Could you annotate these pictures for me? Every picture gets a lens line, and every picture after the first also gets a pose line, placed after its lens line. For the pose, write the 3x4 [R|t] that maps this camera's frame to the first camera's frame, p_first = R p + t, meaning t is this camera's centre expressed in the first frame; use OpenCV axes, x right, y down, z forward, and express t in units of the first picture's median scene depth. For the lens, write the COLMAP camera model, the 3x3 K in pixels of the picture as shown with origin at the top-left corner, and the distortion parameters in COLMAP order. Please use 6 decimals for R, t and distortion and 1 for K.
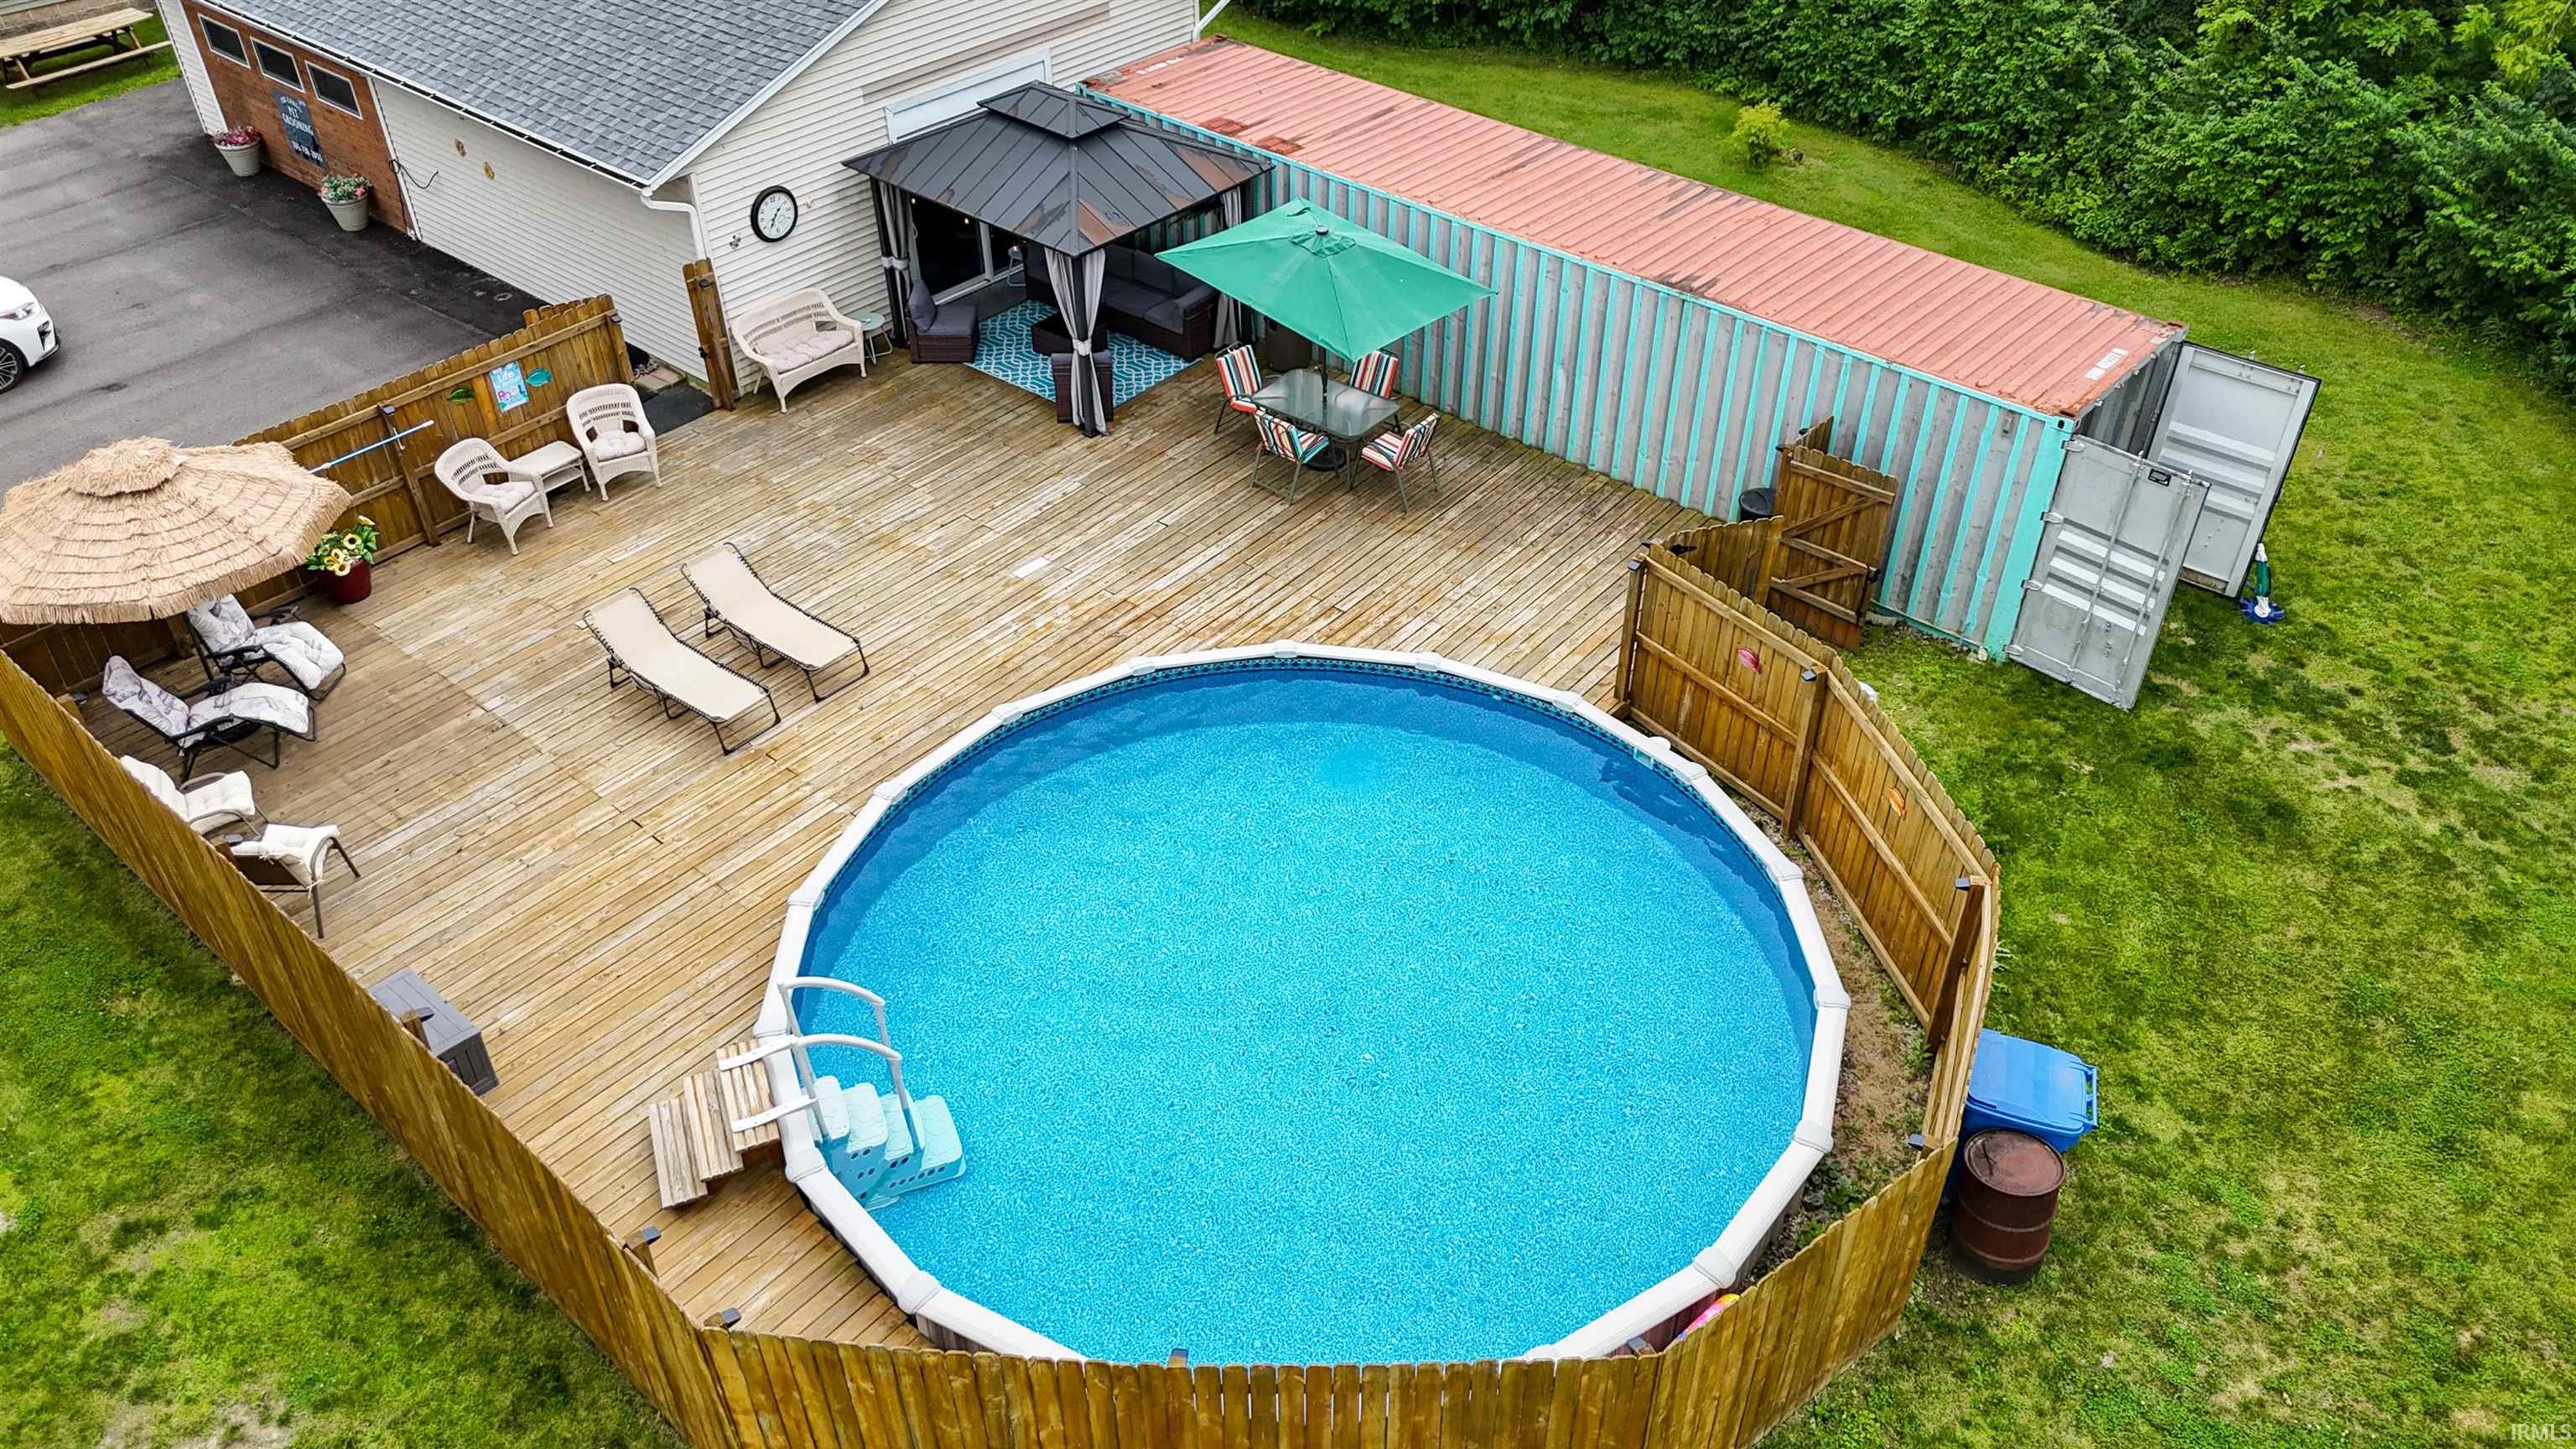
lens RADIAL K [[1889.2, 0, 1282.7], [0, 1889.2, 729.0], [0, 0, 1]] dist [0.055371, -0.025868]
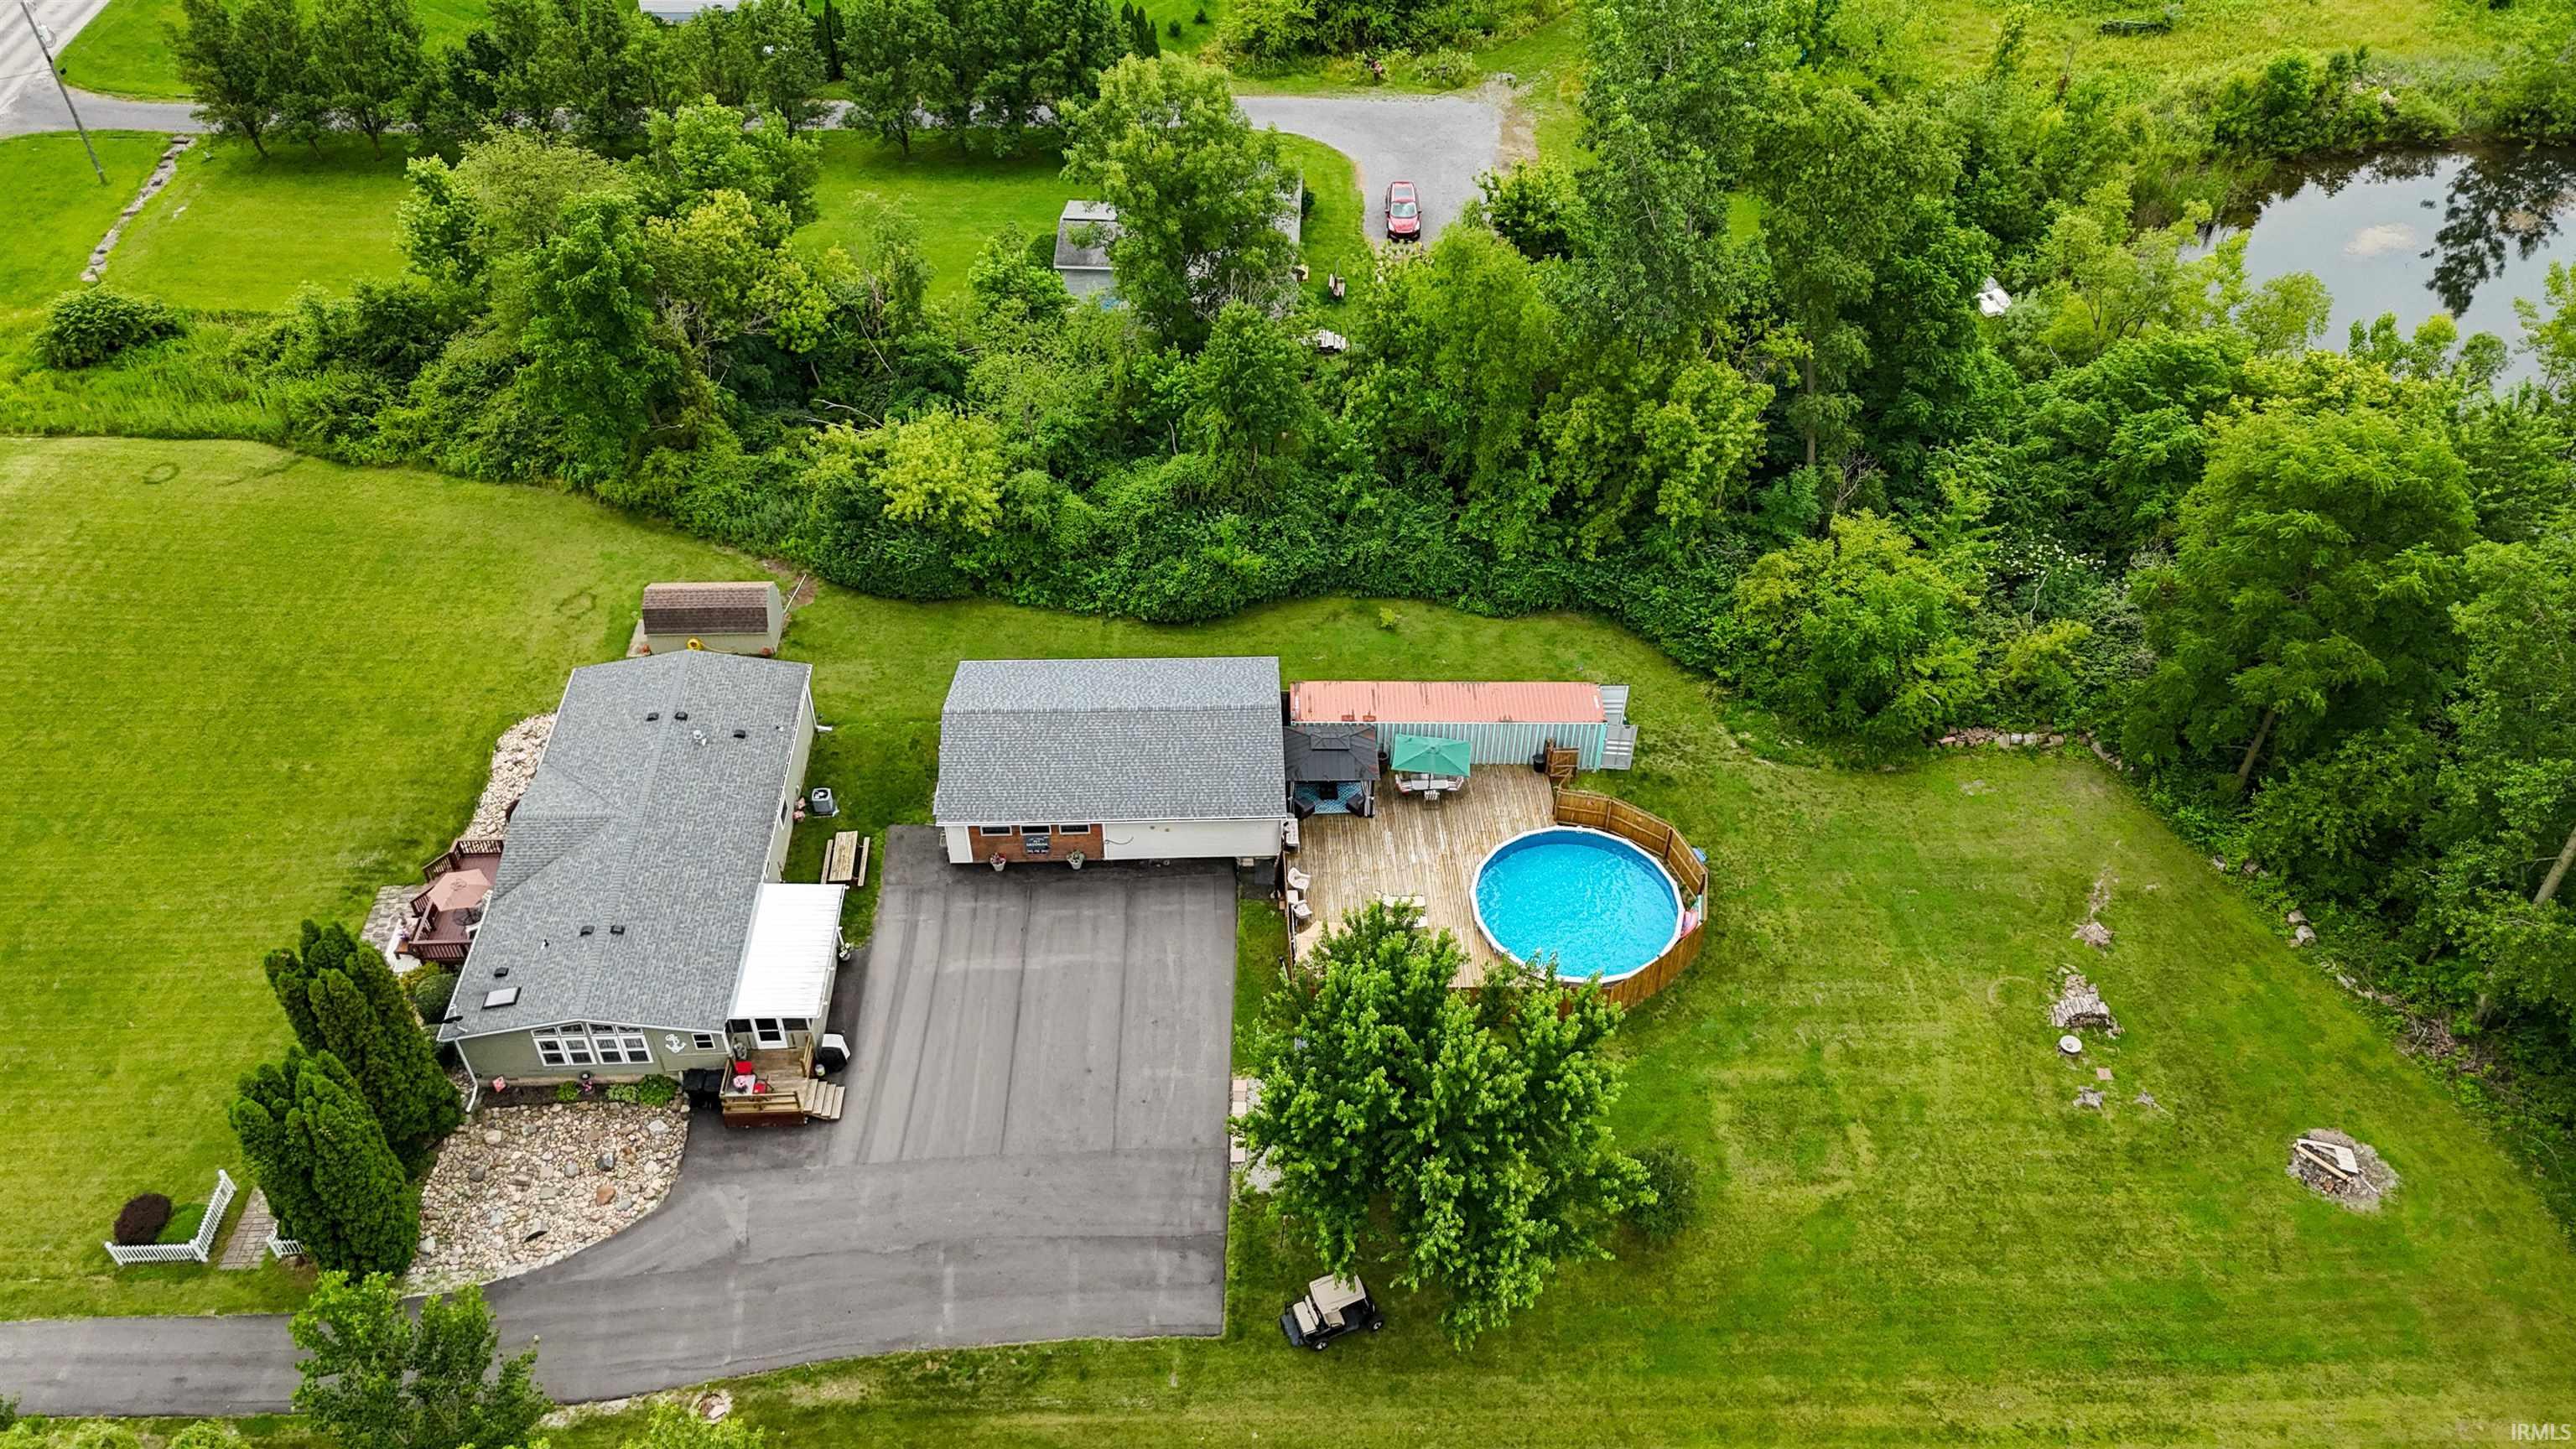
lens RADIAL K [[1889.2, 0, 1295.5], [0, 1889.2, 721.6], [0, 0, 1]] dist [0.055371, -0.025868]
pose [[0.740083, -0.444983, 0.504249, -2.170693], [0.406323, 0.893334, 0.191980, -1.197075], [-0.535891, 0.062807, 0.841948, -2.166226]]
